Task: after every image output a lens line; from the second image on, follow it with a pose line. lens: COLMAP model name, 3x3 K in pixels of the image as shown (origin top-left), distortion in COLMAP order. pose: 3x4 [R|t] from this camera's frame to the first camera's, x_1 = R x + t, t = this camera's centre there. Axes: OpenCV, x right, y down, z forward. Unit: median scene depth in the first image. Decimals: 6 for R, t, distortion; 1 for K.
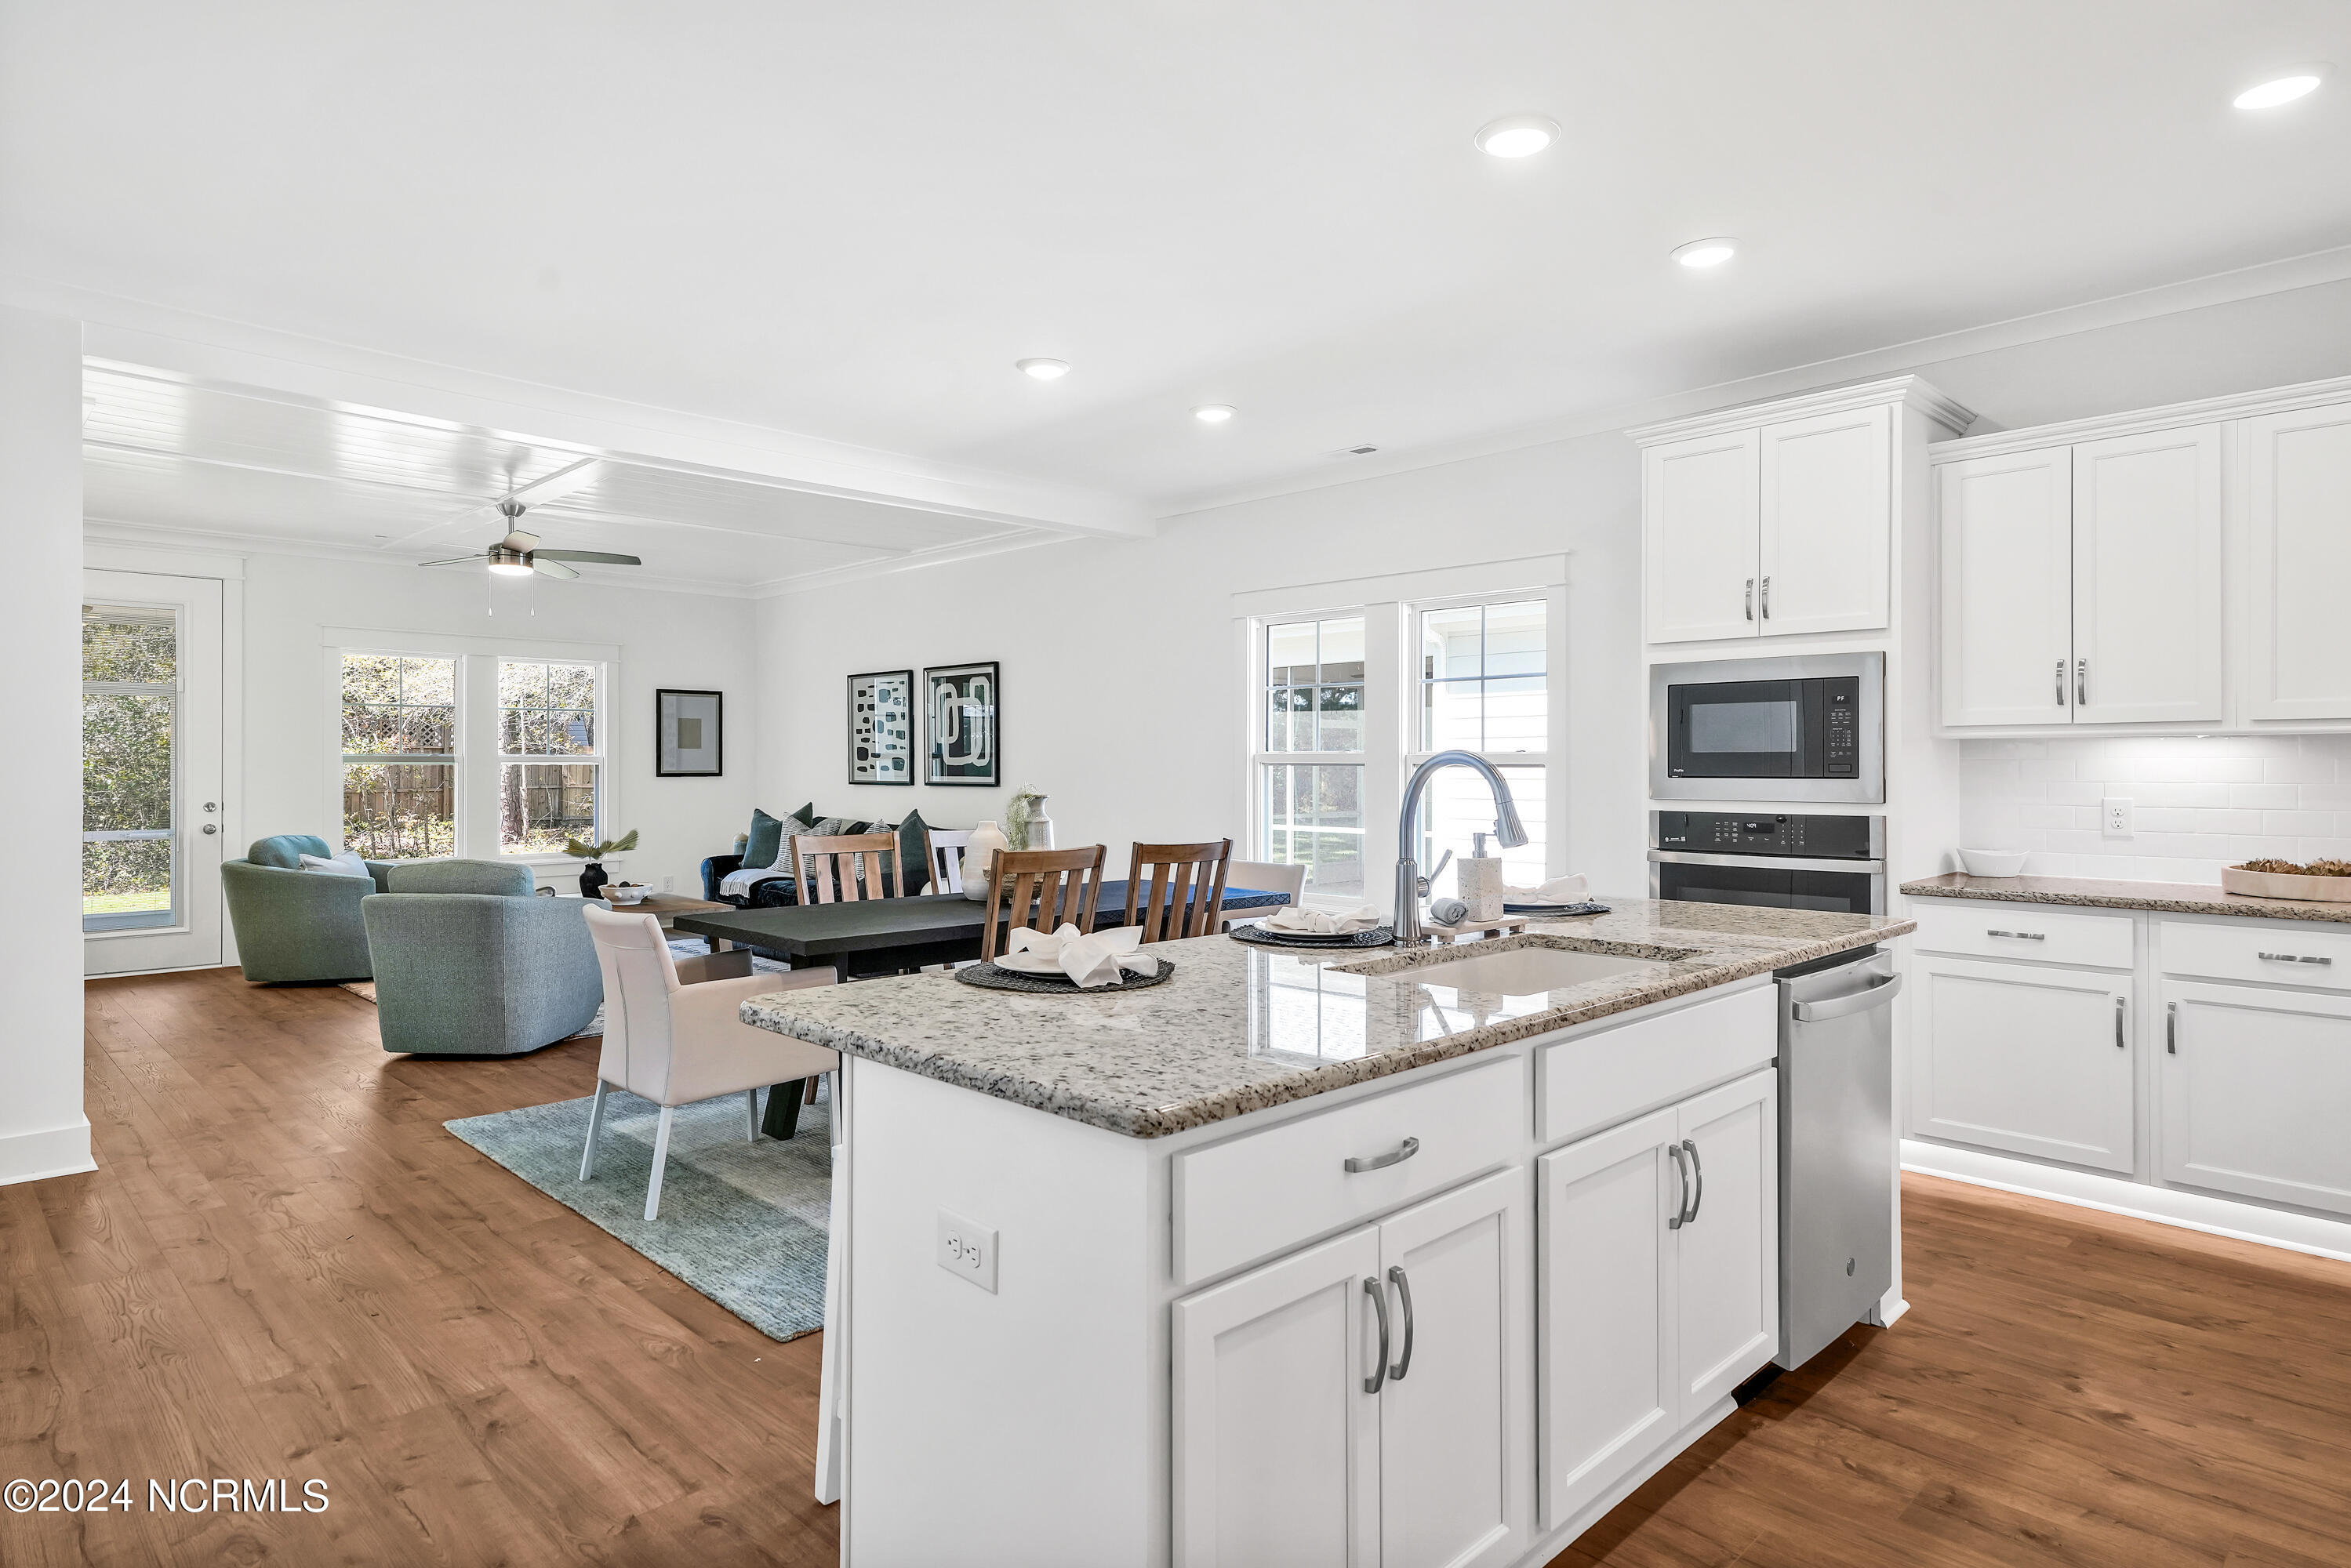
lens RADIAL K [[1308.8, 0, 1168.5], [0, 1308.8, 753.4], [0, 0, 1]] dist [0.021314, 0.000072]
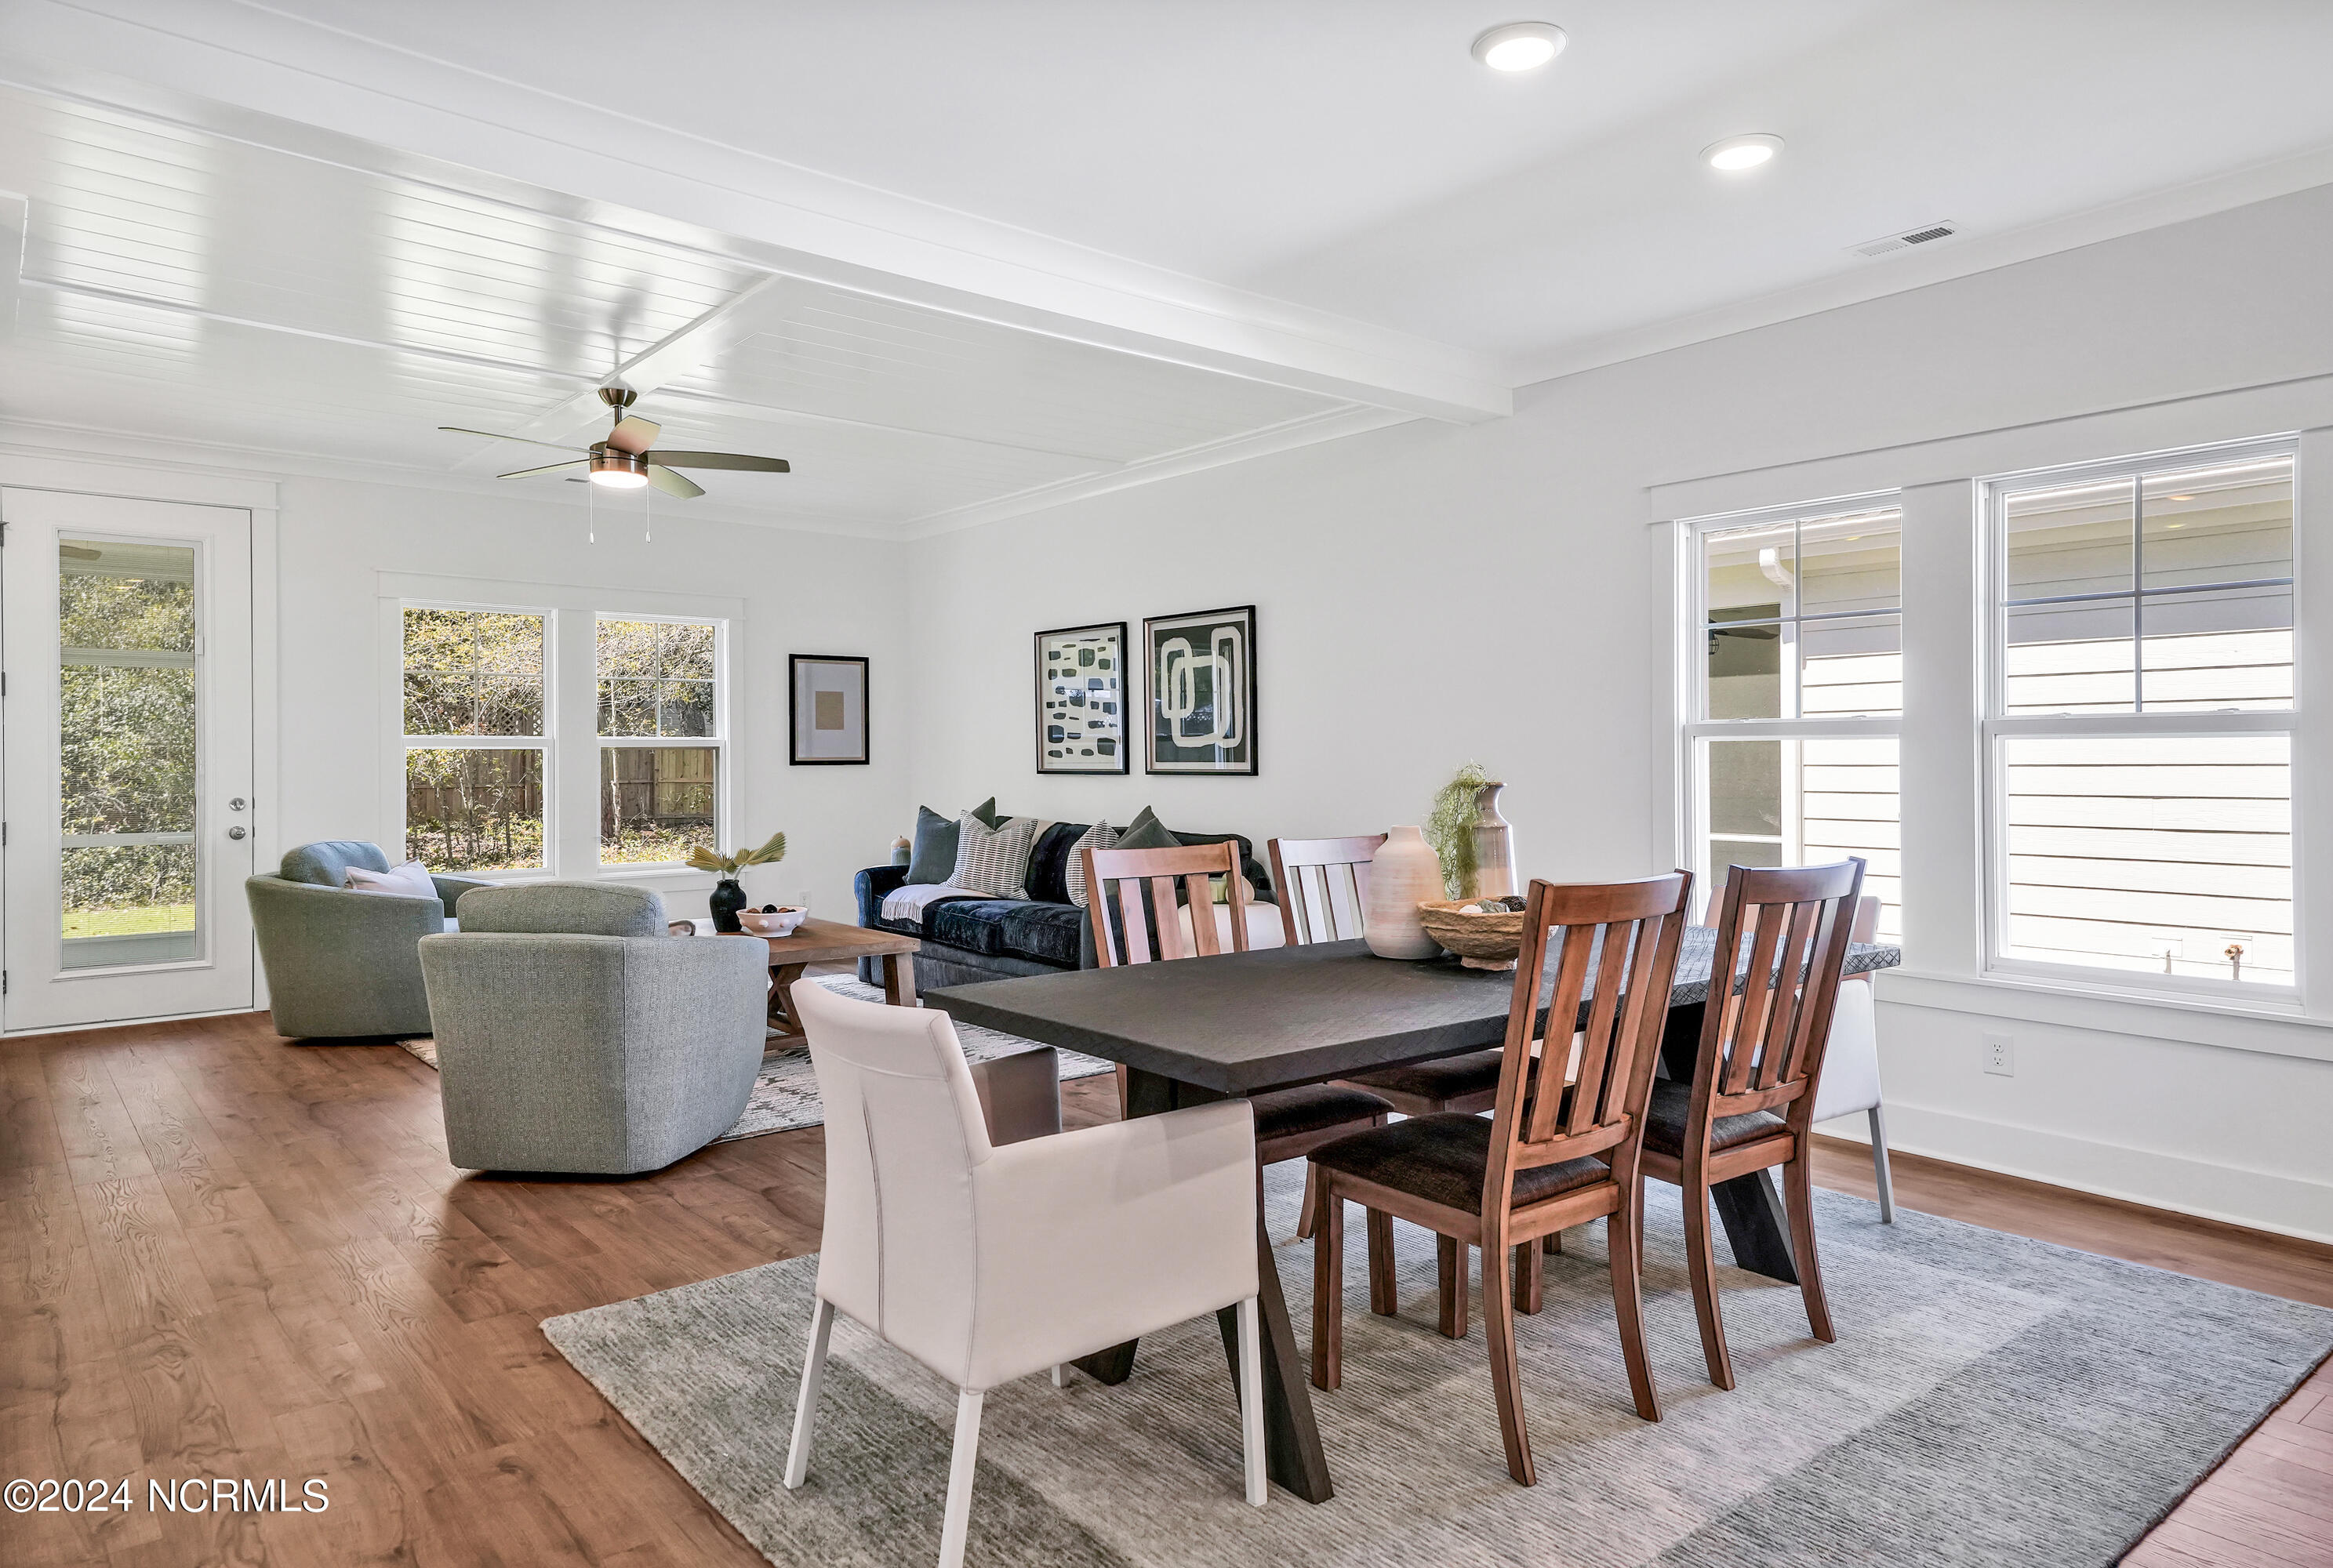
lens RADIAL K [[1420.4, 0, 1164.7], [0, 1420.4, 753.4], [0, 0, 1]] dist [0.050407, -0.000425]
pose [[0.996621, -0.003194, -0.082071, -0.216148], [0.003626, 0.999980, 0.005116, 0.016042], [0.082053, -0.005396, 0.996613, 0.376502]]
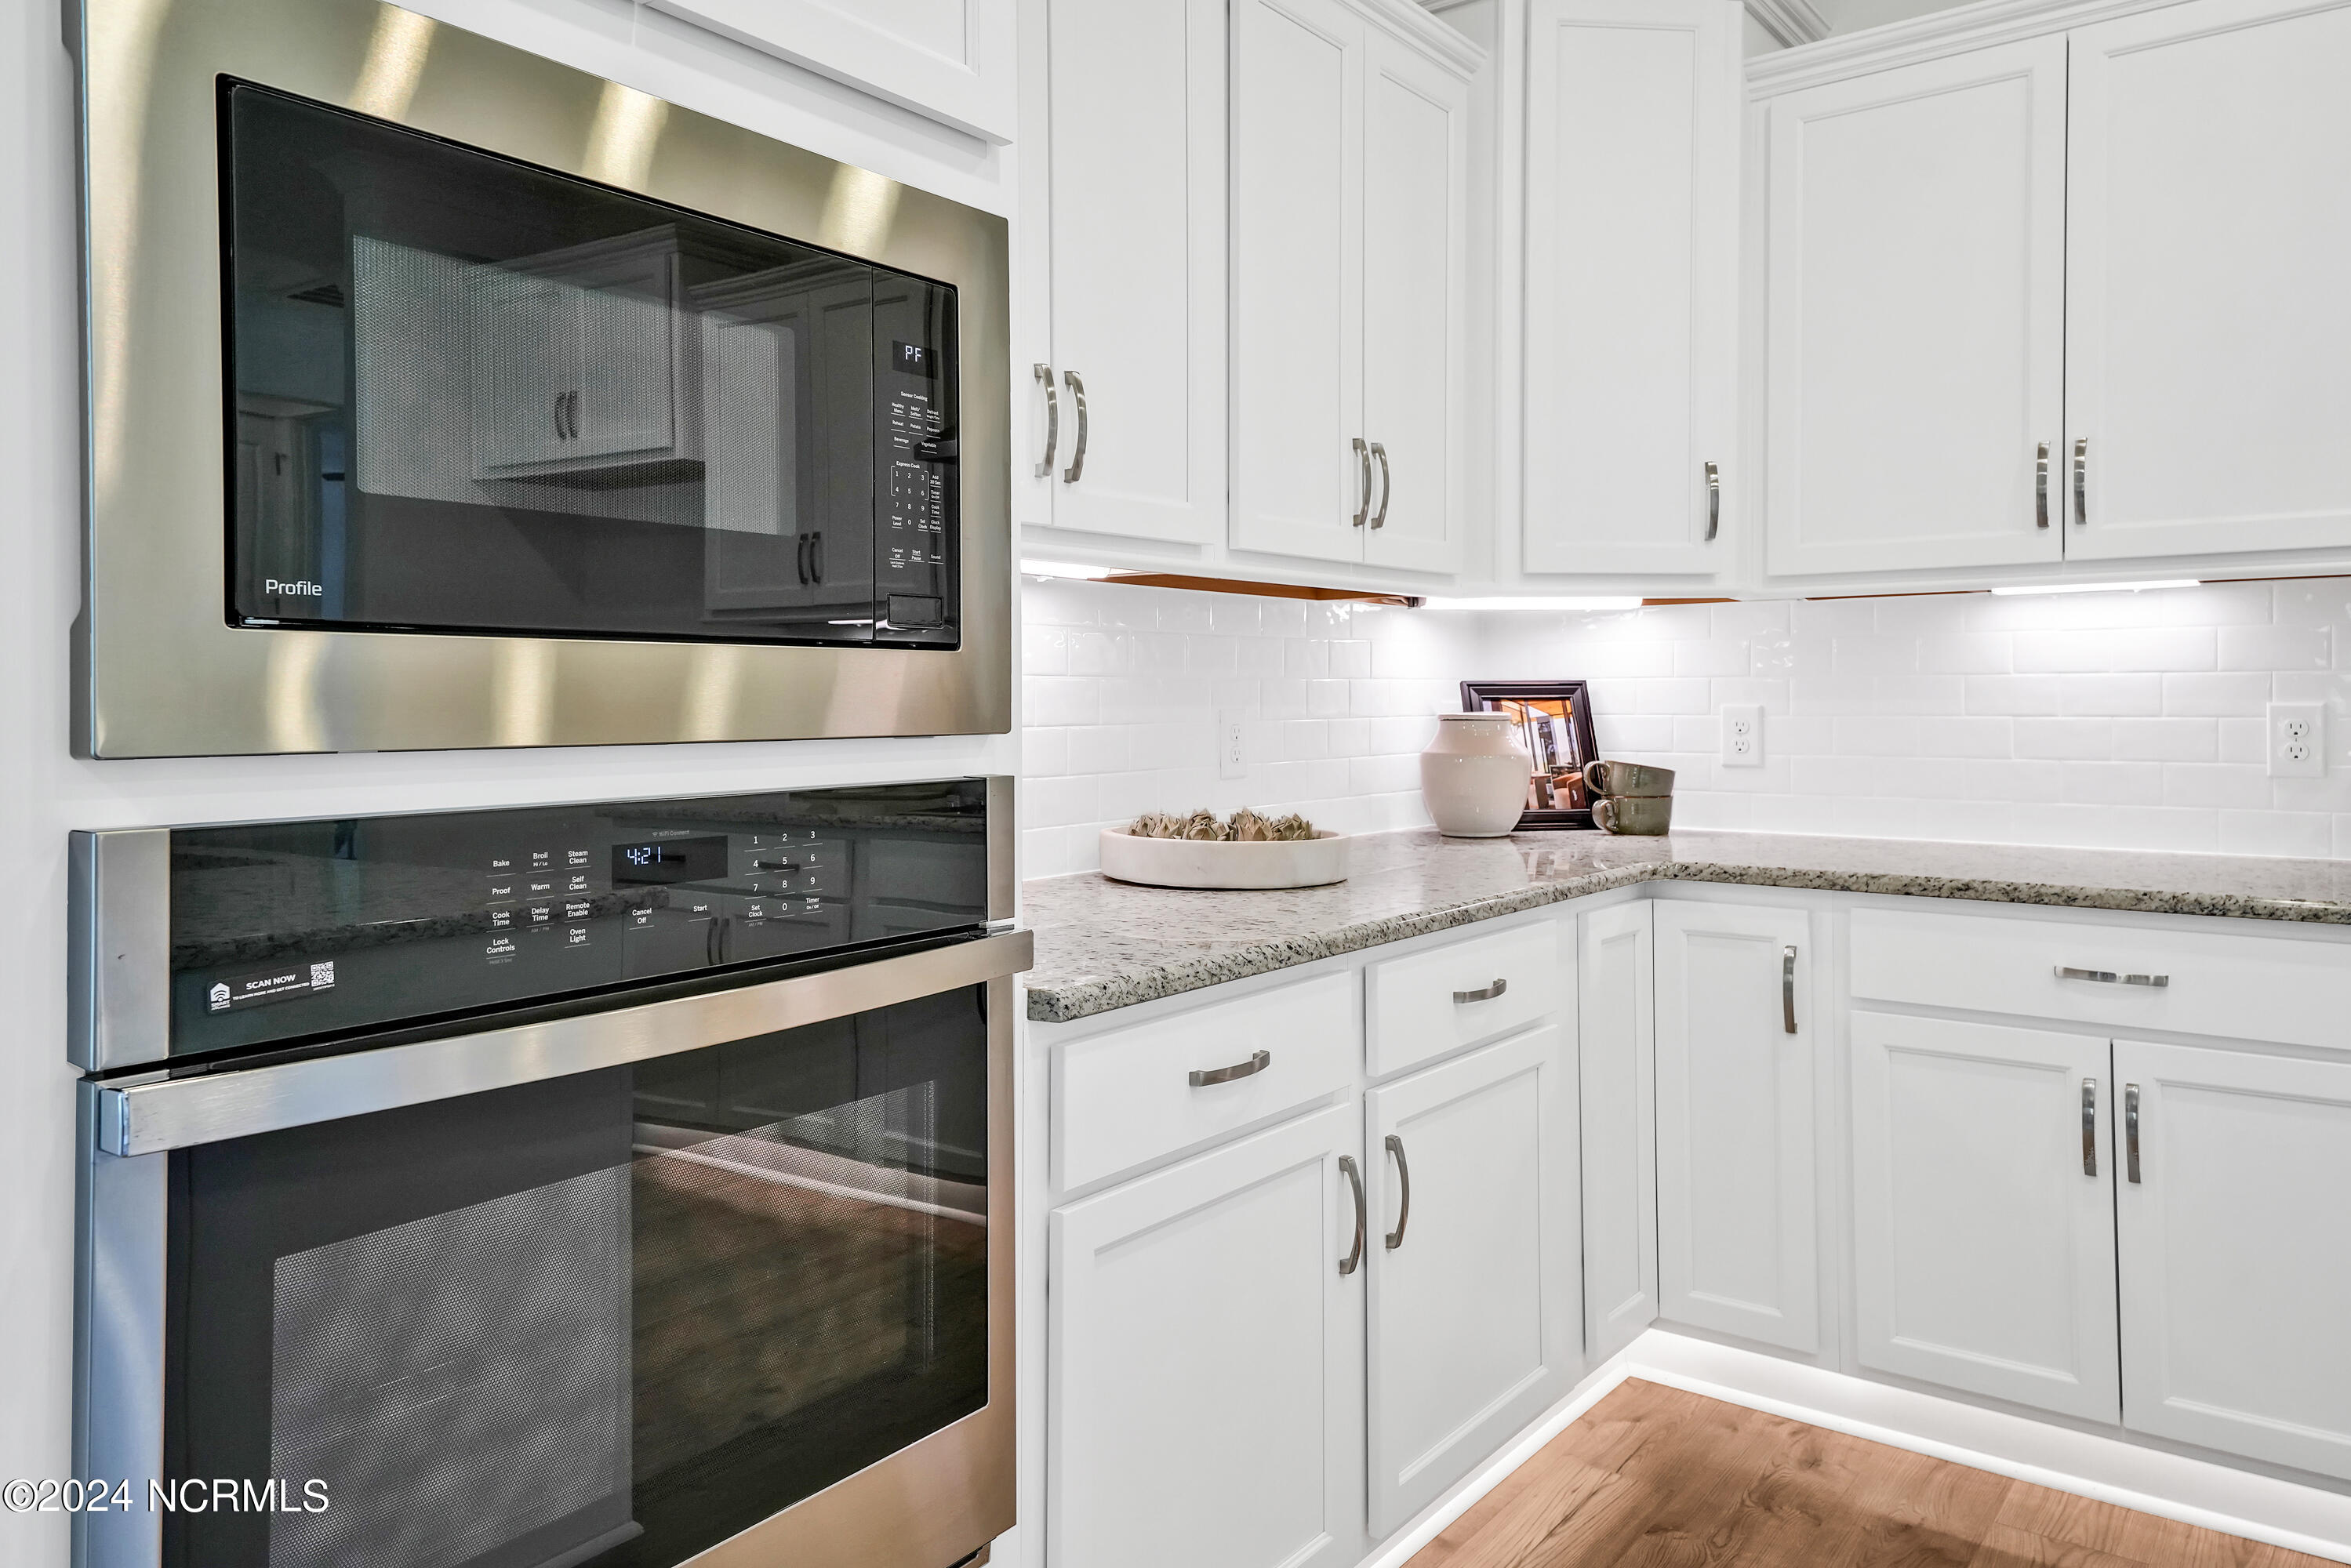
lens RADIAL K [[1706.3, 0, 1228.6], [0, 1706.3, 690.8], [0, 0, 1]] dist [0.094566, -0.000163]
pose [[-0.183259, 0.003077, 0.983060, 0.139949], [-0.005516, 0.999976, -0.004158, 0.027545], [-0.983049, -0.006185, -0.183238, 0.941222]]
